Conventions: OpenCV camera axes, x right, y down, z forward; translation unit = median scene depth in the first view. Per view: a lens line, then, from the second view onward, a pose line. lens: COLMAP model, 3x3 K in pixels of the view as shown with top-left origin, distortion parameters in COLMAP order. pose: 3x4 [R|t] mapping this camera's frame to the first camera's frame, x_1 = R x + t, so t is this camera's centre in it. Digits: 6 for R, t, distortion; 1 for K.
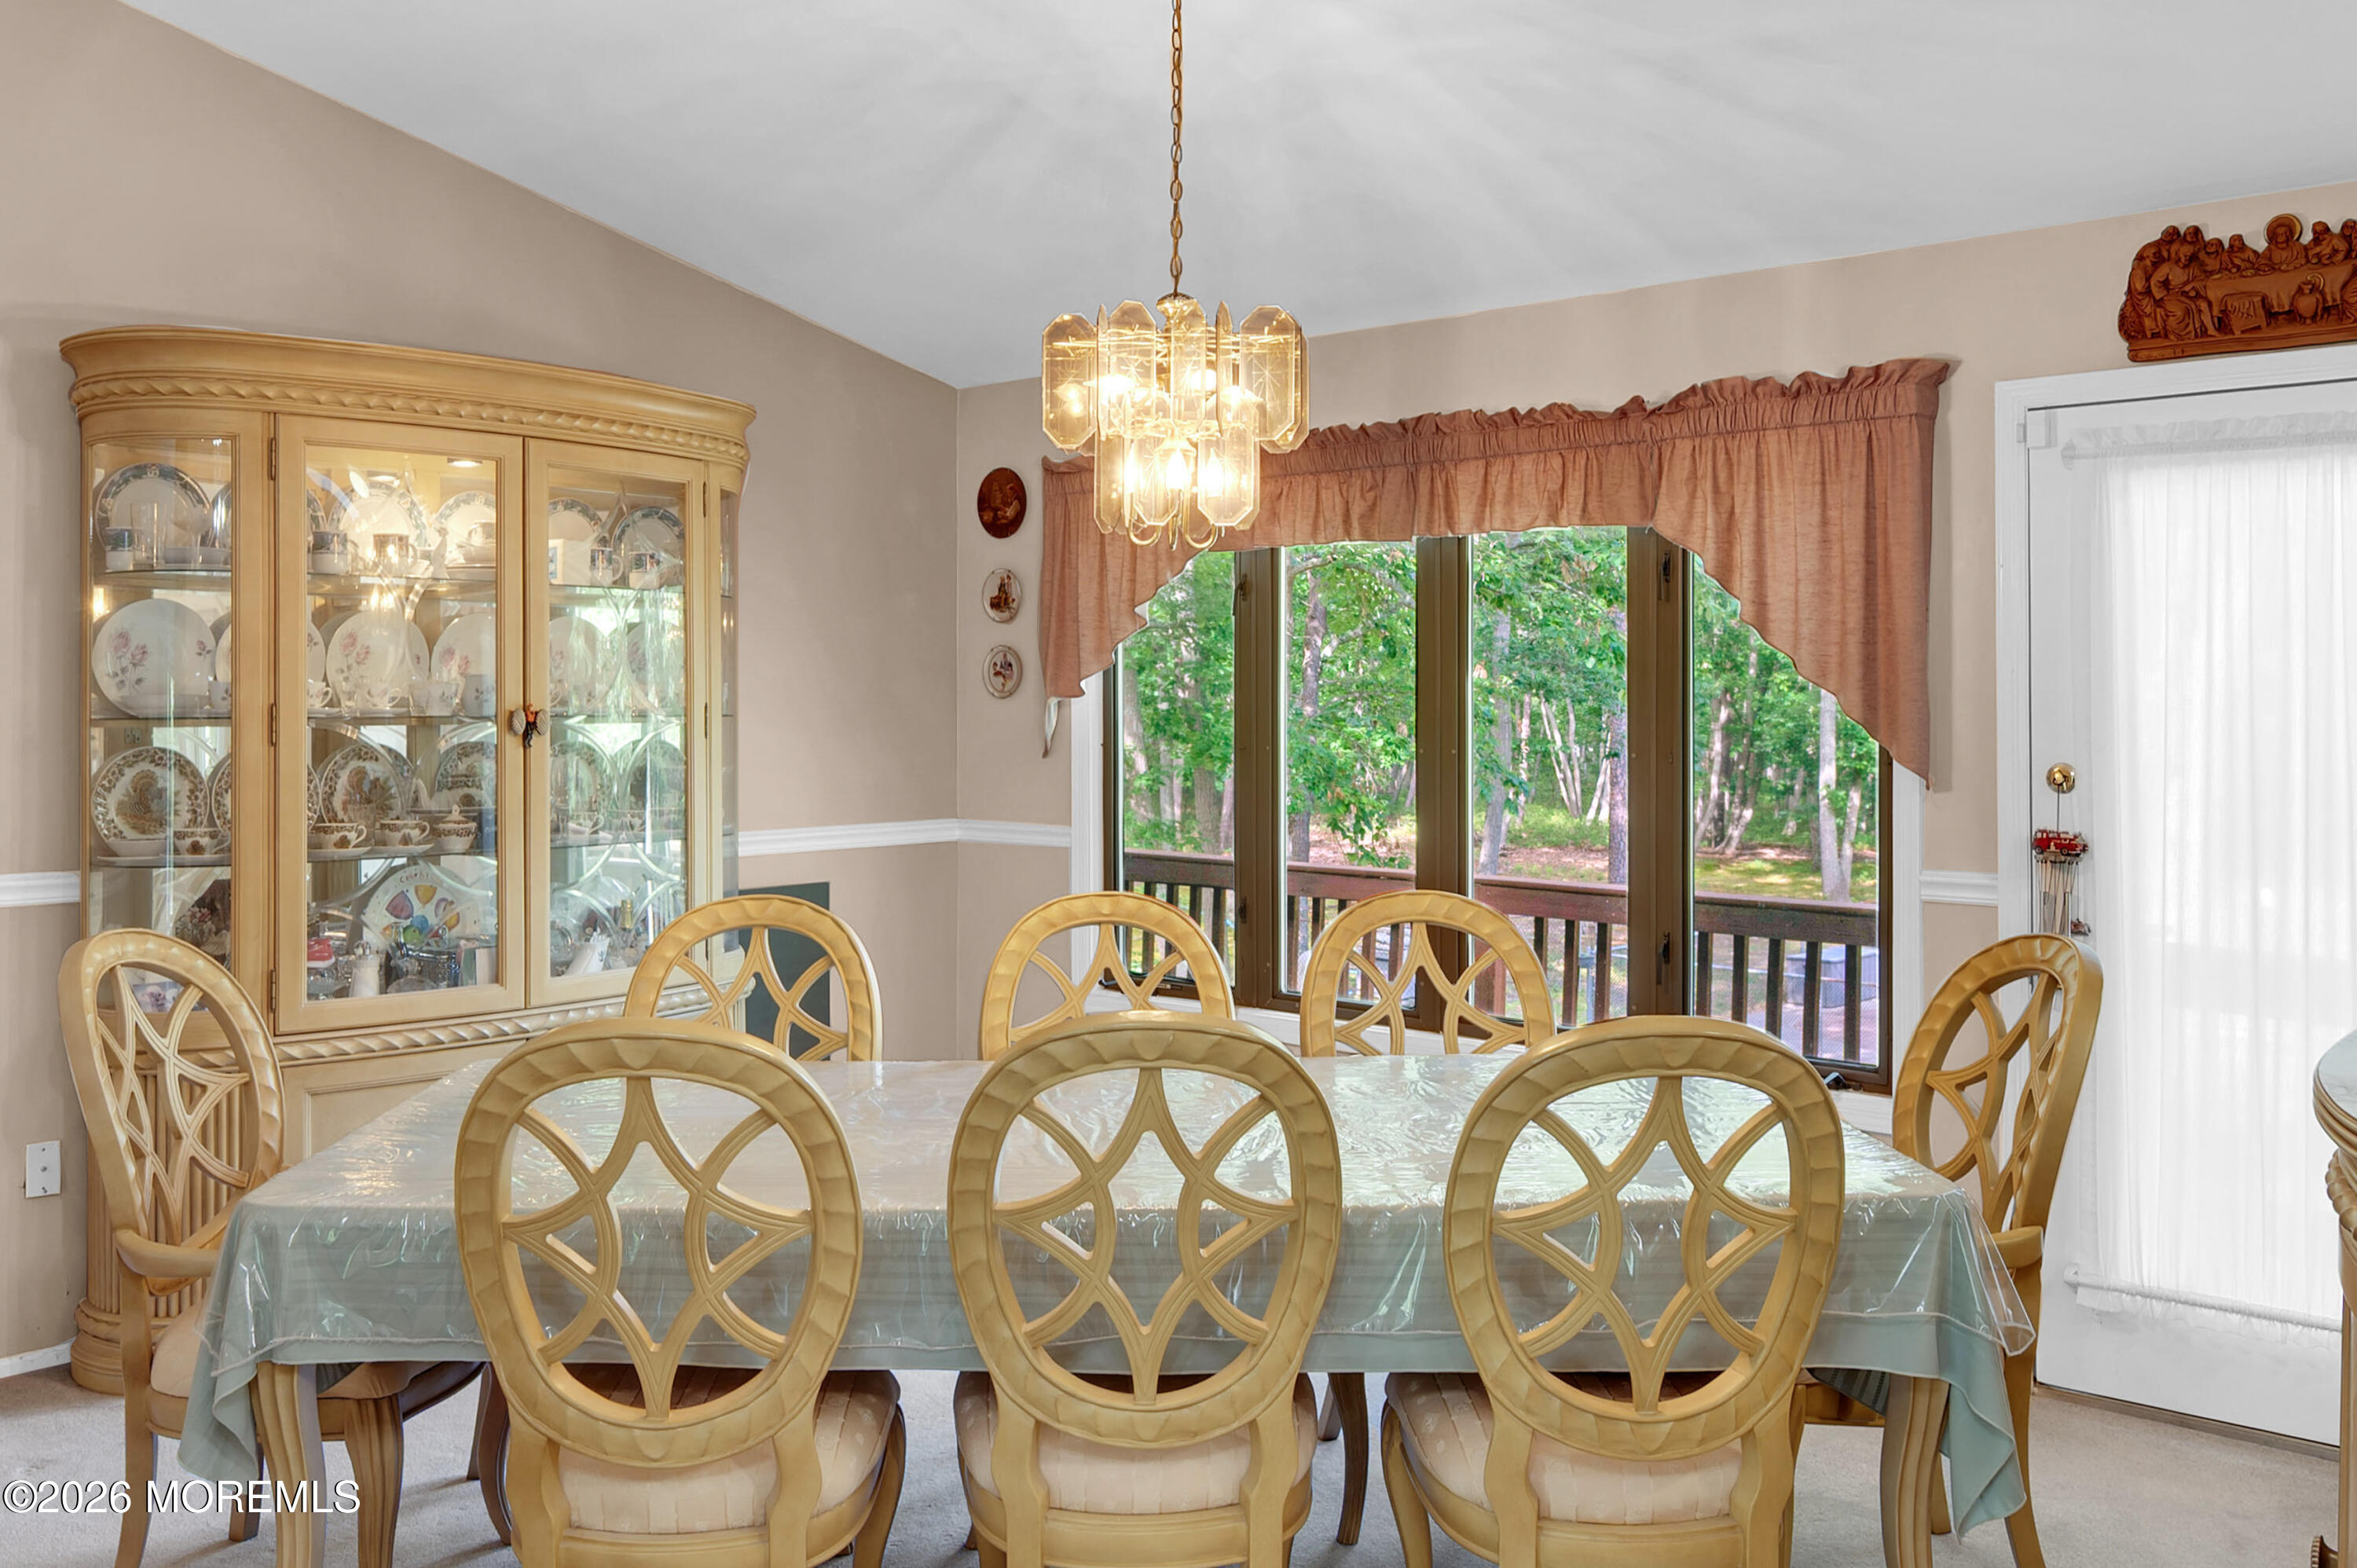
lens RADIAL K [[1981.2, 0, 1129.1], [0, 1981.2, 704.2], [0, 0, 1]] dist [-0.001662, 0.002844]
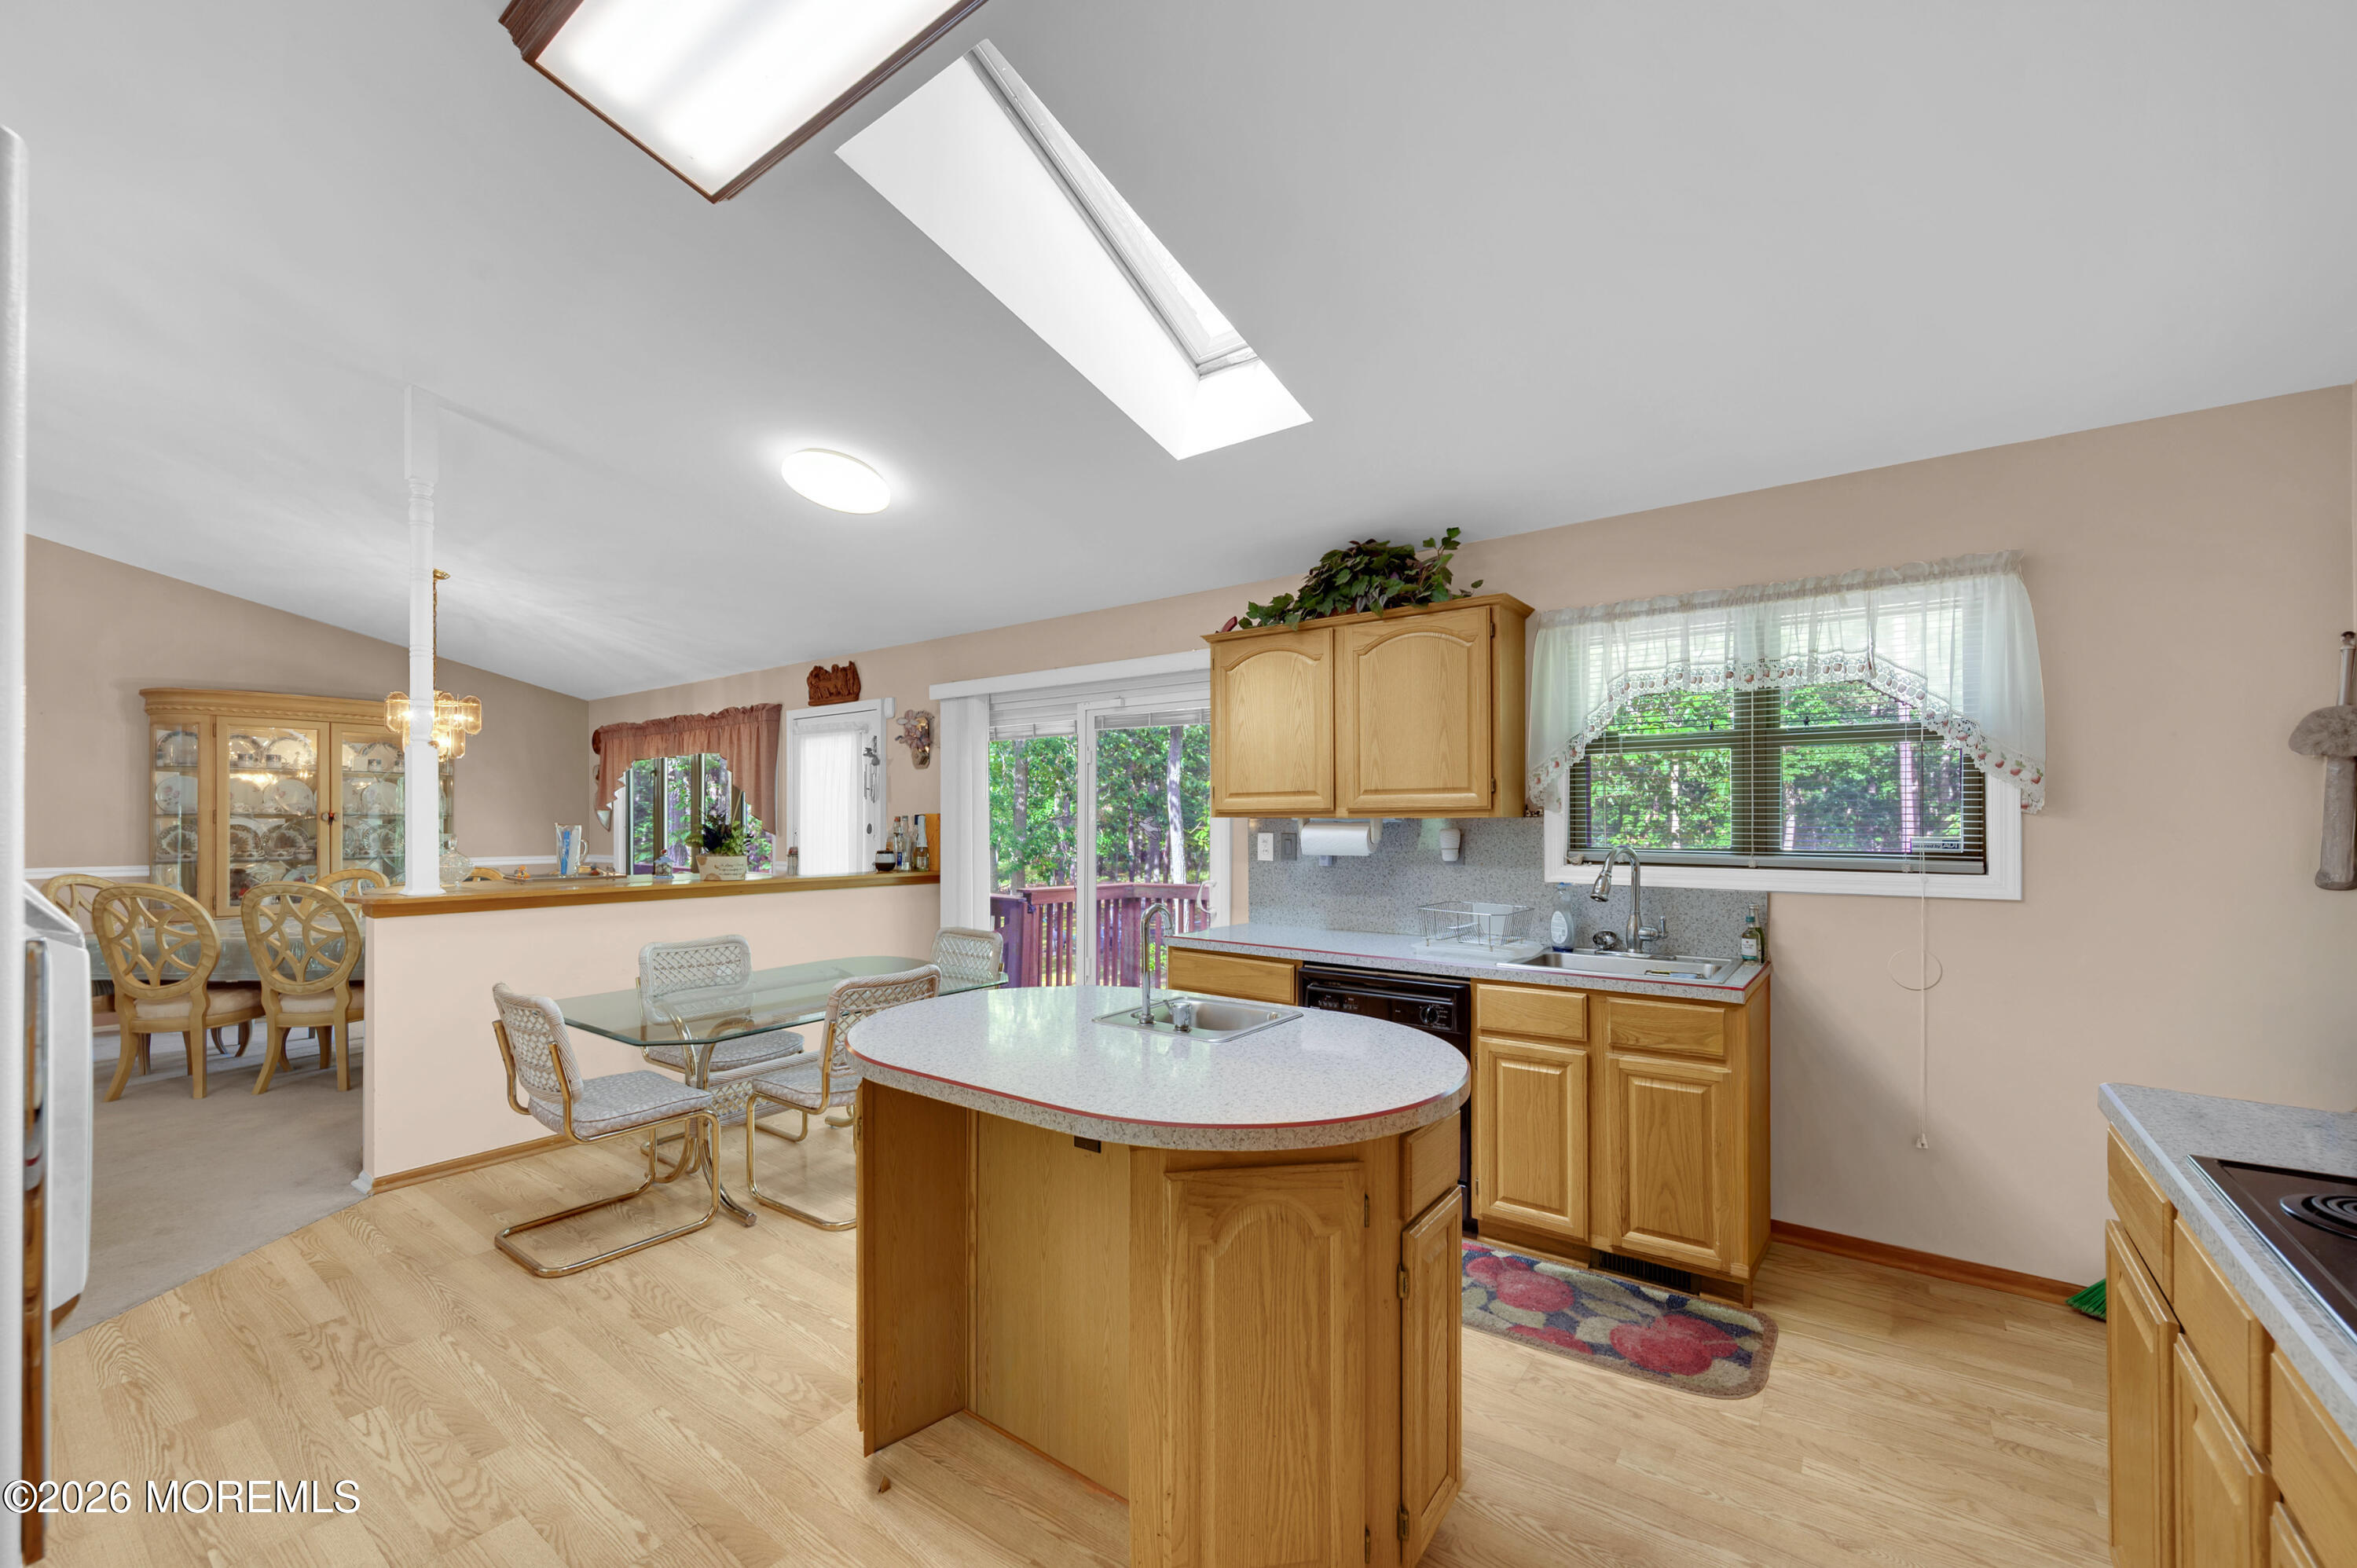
lens RADIAL K [[926.7, 0, 1189.8], [0, 926.7, 824.0], [0, 0, 1]] dist [-0.001913, -0.001271]
pose [[0.993915, -0.004316, 0.110066, 0.910391], [0.003842, 0.999982, 0.004514, 0.020615], [-0.110084, -0.004064, 0.993914, -0.589105]]
